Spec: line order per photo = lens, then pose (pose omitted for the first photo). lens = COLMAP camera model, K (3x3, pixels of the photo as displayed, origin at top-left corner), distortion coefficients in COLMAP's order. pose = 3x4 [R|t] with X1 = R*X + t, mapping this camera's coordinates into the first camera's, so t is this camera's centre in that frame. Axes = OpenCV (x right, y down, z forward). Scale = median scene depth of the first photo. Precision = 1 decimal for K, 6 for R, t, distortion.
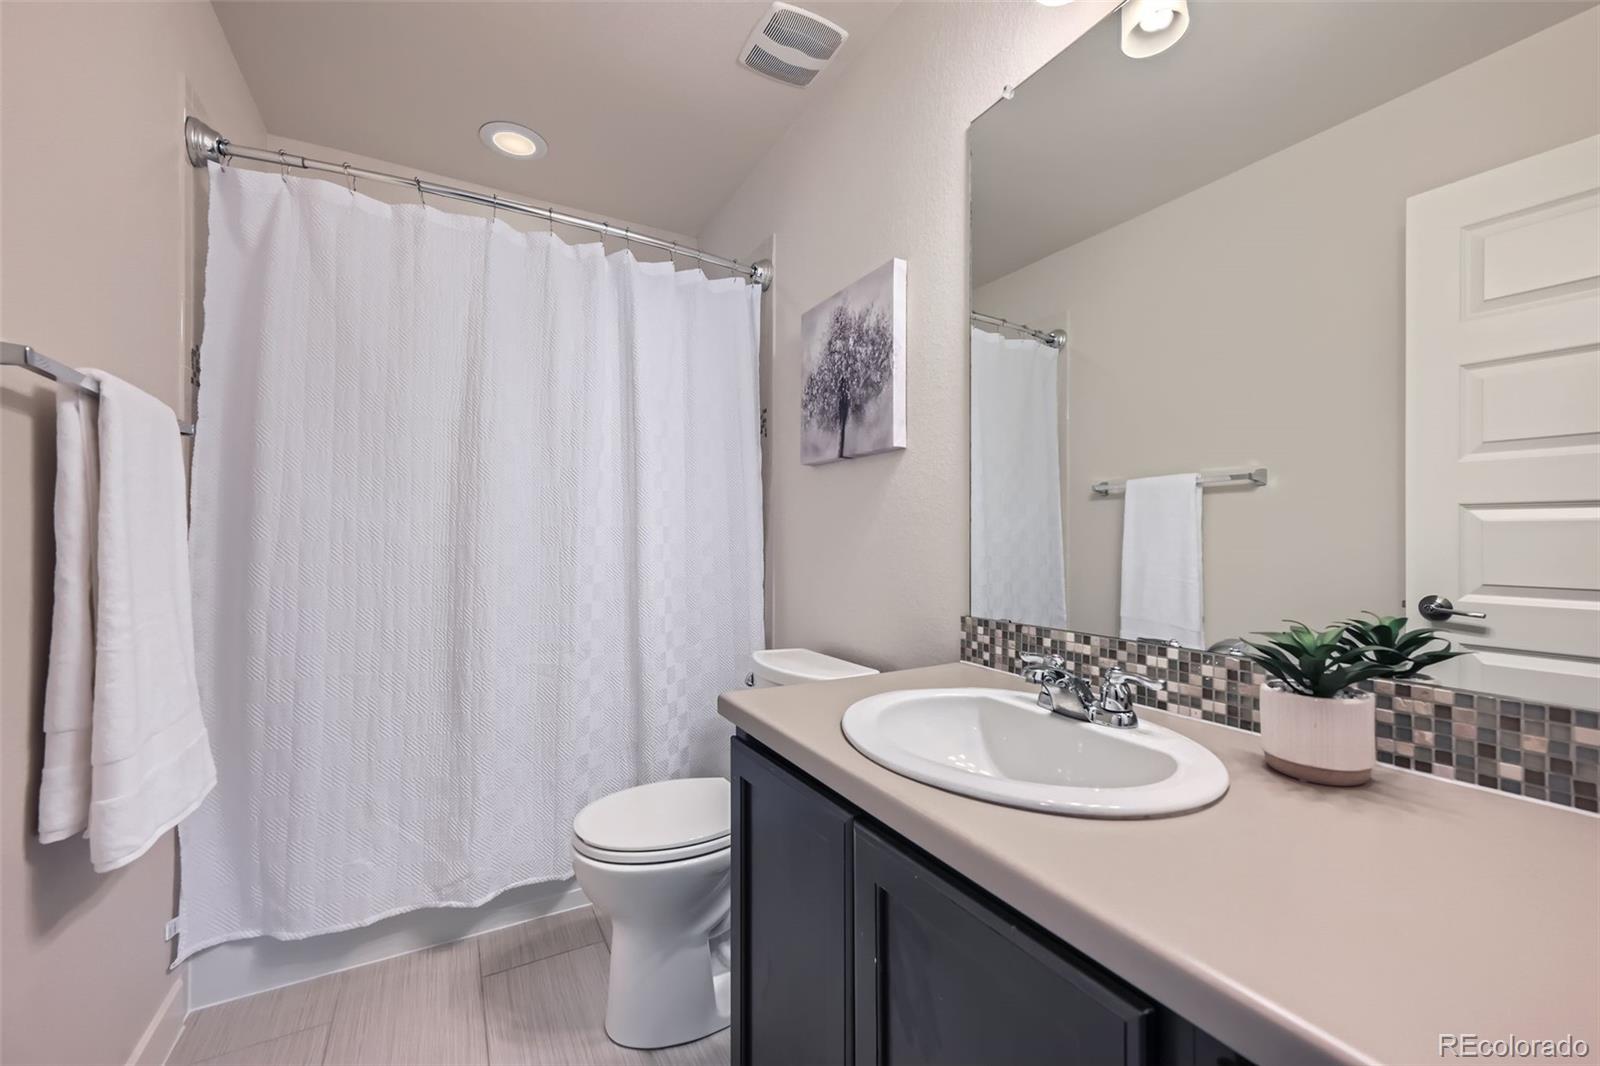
lens RADIAL K [[643.0, 0, 801.6], [0, 643.0, 533.5], [0, 0, 1]] dist [-0.003382, 0.000959]
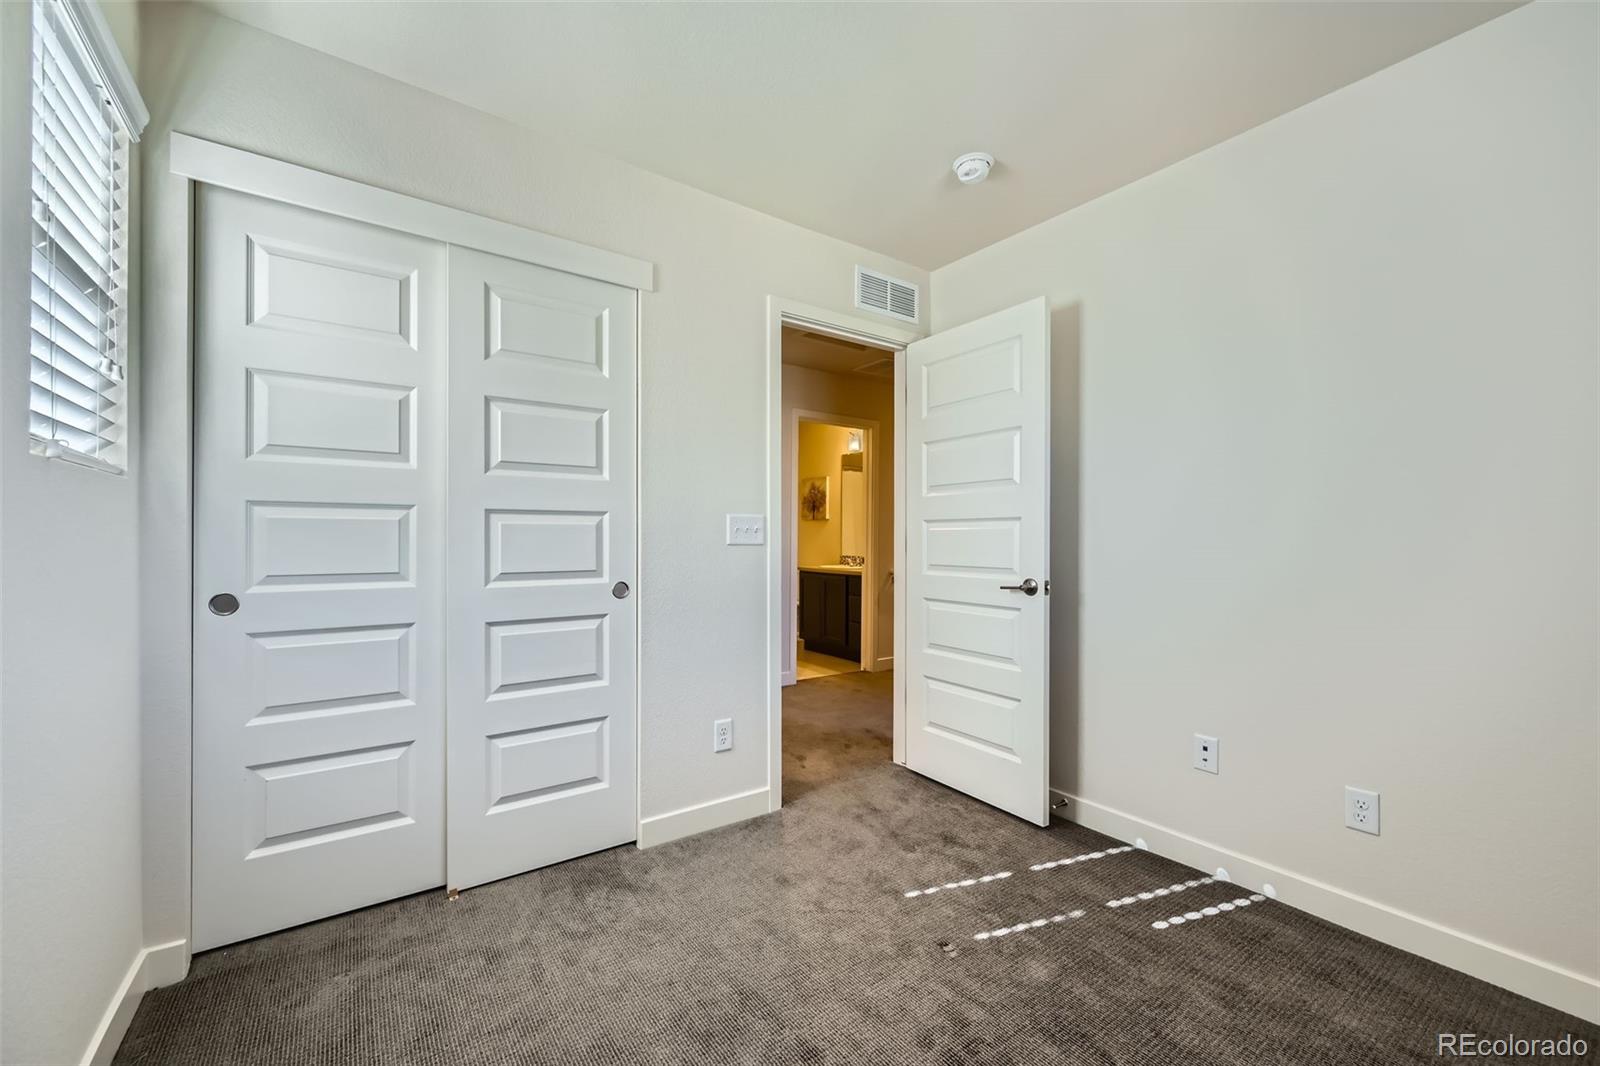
lens RADIAL K [[643.0, 0, 798.7], [0, 643.0, 535.7], [0, 0, 1]] dist [-0.003382, 0.000959]
pose [[0.994221, 0.007897, 0.107062, -0.493797], [-0.008788, 0.999931, 0.007852, -0.050111], [-0.106993, -0.008748, 0.994221, -3.230498]]
